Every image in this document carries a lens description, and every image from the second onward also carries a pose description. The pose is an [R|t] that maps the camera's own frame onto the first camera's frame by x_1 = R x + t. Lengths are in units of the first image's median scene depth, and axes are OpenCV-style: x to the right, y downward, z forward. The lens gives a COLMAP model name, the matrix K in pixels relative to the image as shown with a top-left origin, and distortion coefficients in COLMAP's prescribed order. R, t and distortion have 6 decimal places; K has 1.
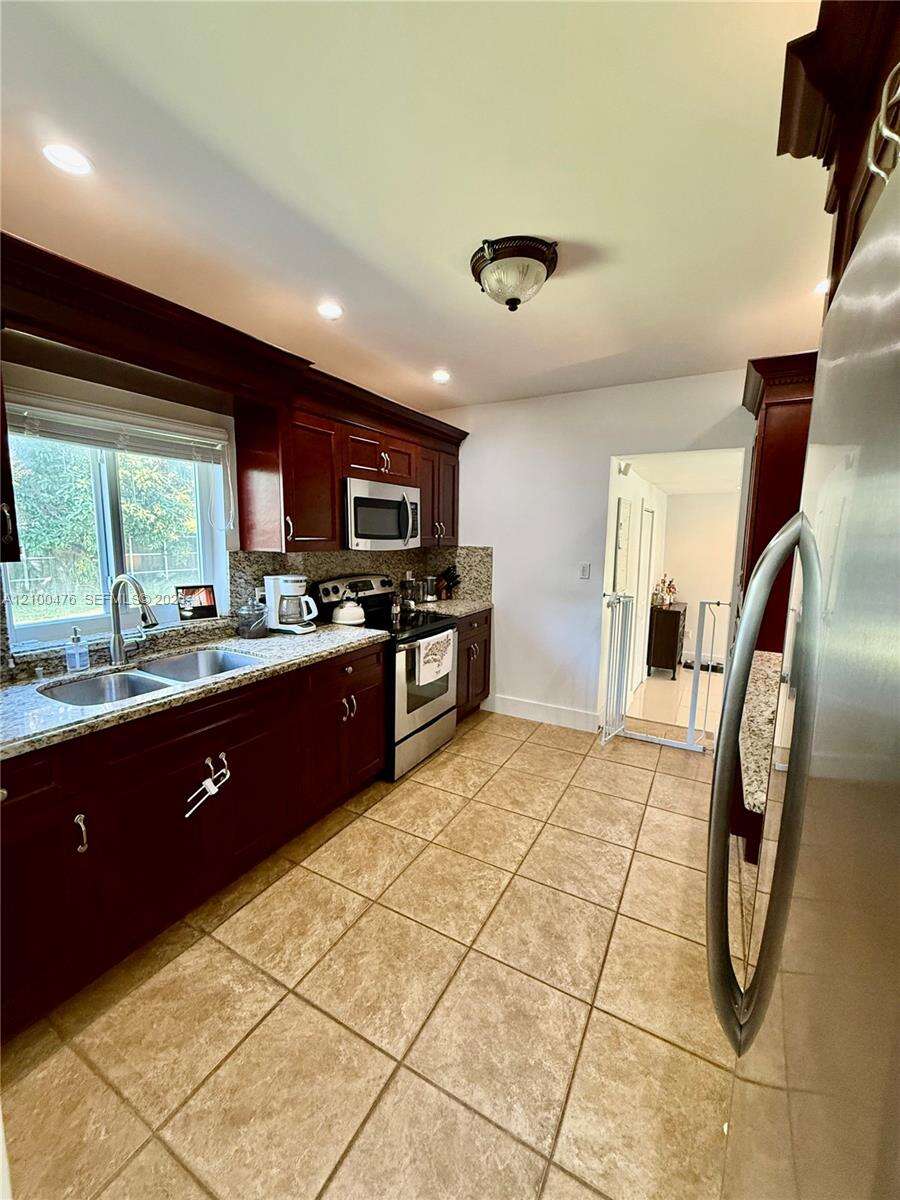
lens RADIAL K [[477.3, 0, 449.4], [0, 477.3, 600.6], [0, 0, 1]] dist [0.000672, -0.000742]
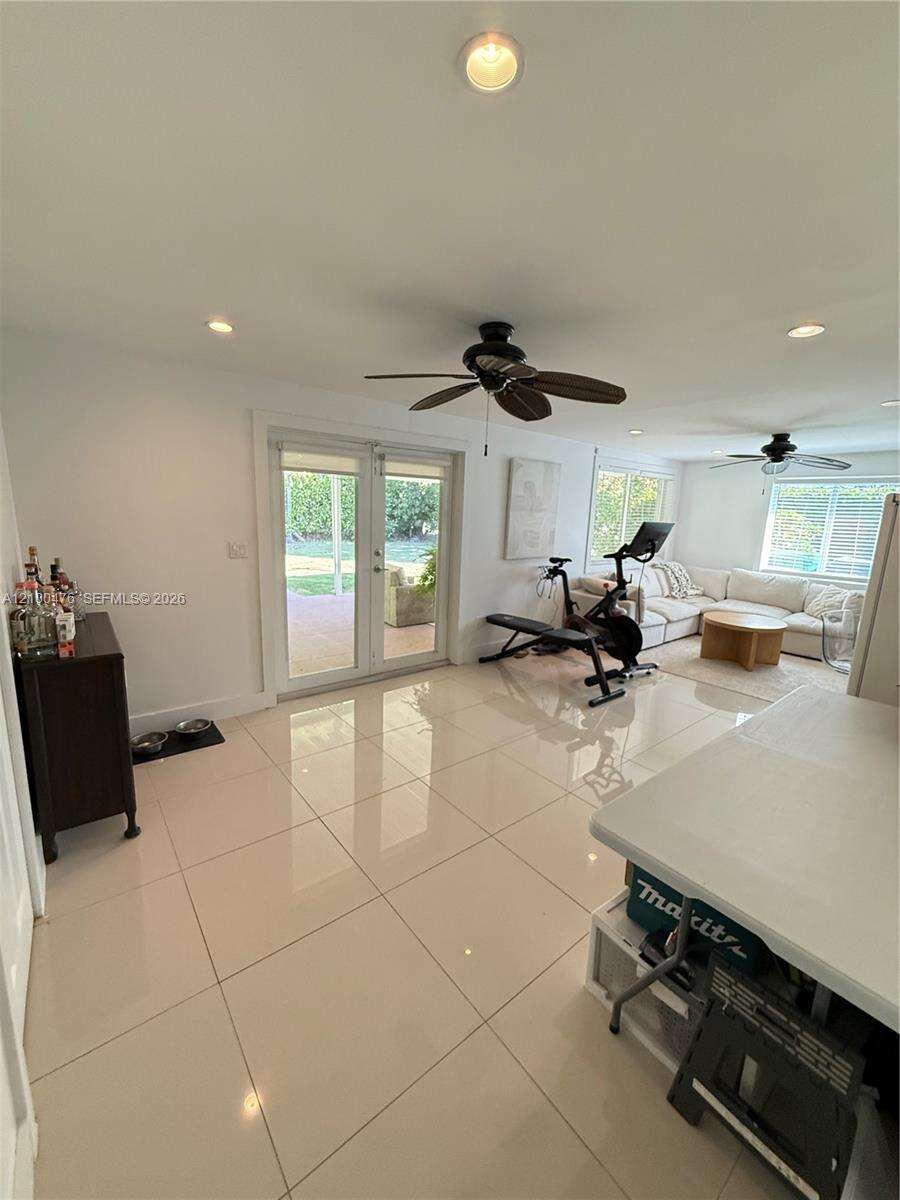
lens RADIAL K [[477.3, 0, 452.3], [0, 477.3, 599.0], [0, 0, 1]] dist [0.000672, -0.000742]
pose [[0.385730, -0.169003, 0.907001, 0.537924], [0.097597, 0.985038, 0.142037, -0.087667], [-0.917435, 0.033733, 0.396453, 1.281755]]
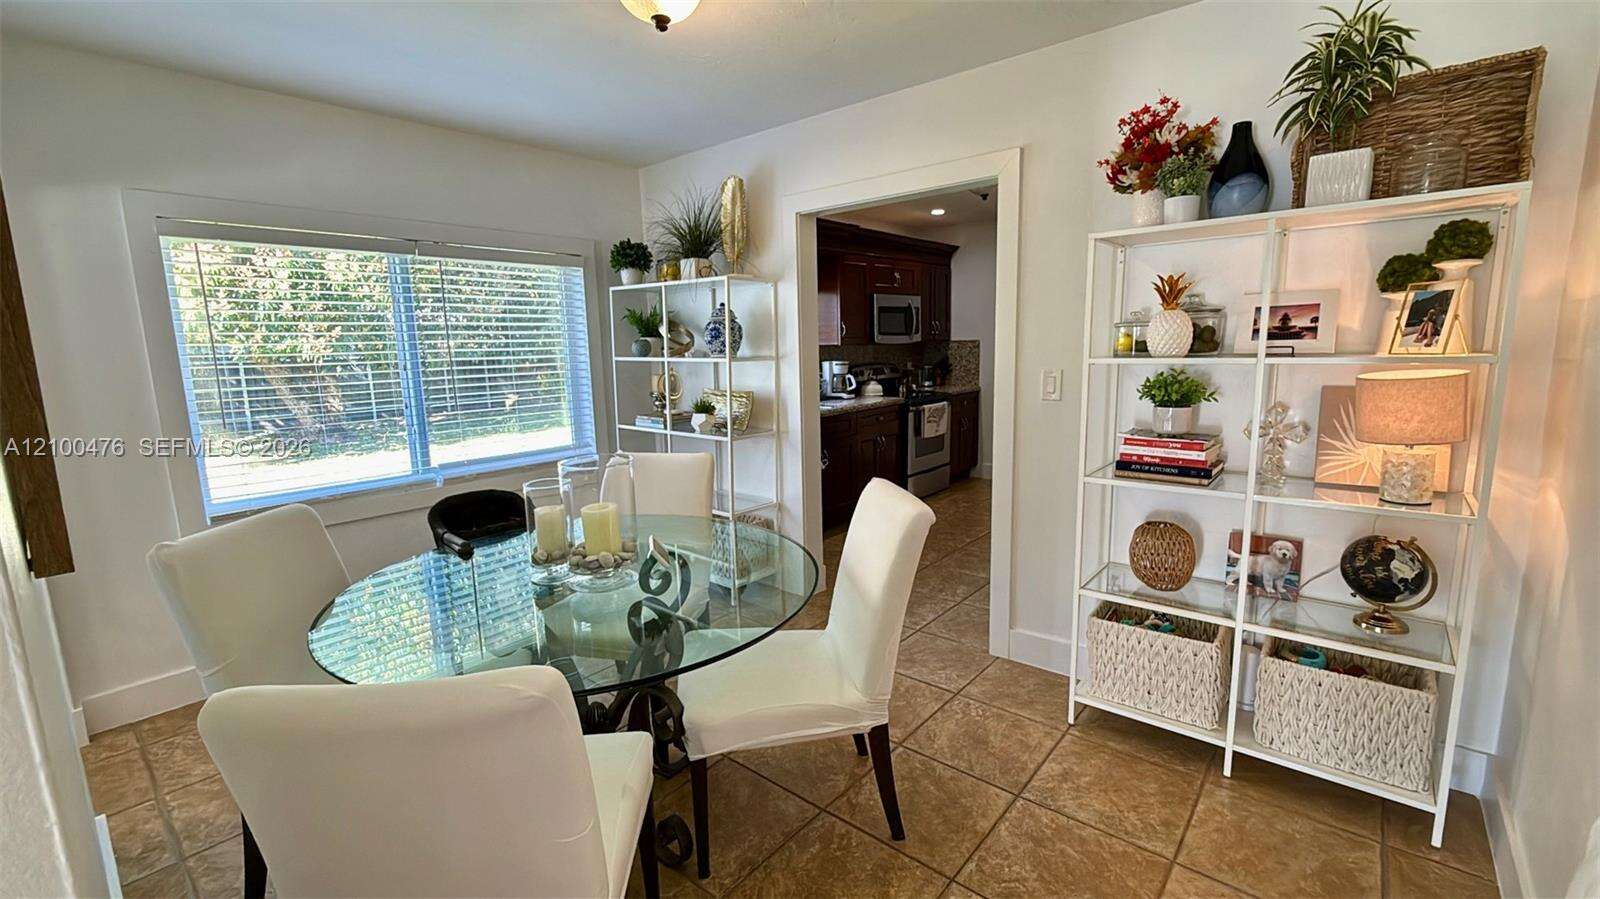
lens RADIAL K [[670.5, 0, 793.3], [0, 670.5, 451.1], [0, 0, 1]] dist [-0.003070, -0.000140]
pose [[0.979587, -0.002877, -0.200999, -0.046352], [0.008391, 0.999611, 0.026586, 0.174441], [0.200844, -0.027730, 0.979231, -1.116472]]
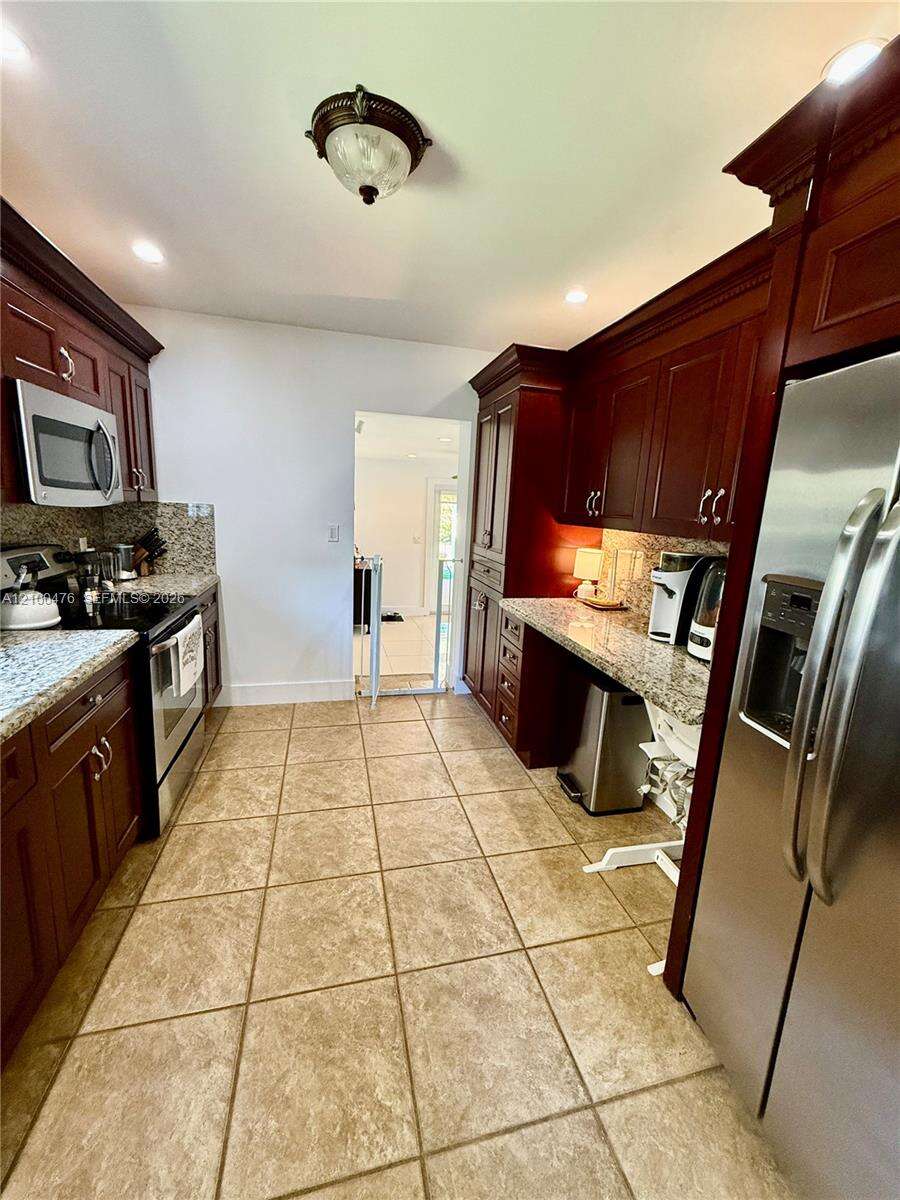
lens RADIAL K [[477.3, 0, 447.3], [0, 477.3, 600.2], [0, 0, 1]] dist [0.000672, -0.000742]
pose [[0.727276, -0.111794, 0.677179, -0.261354], [0.055827, 0.993012, 0.103978, -0.022259], [-0.684071, -0.037816, 0.728435, 0.215037]]
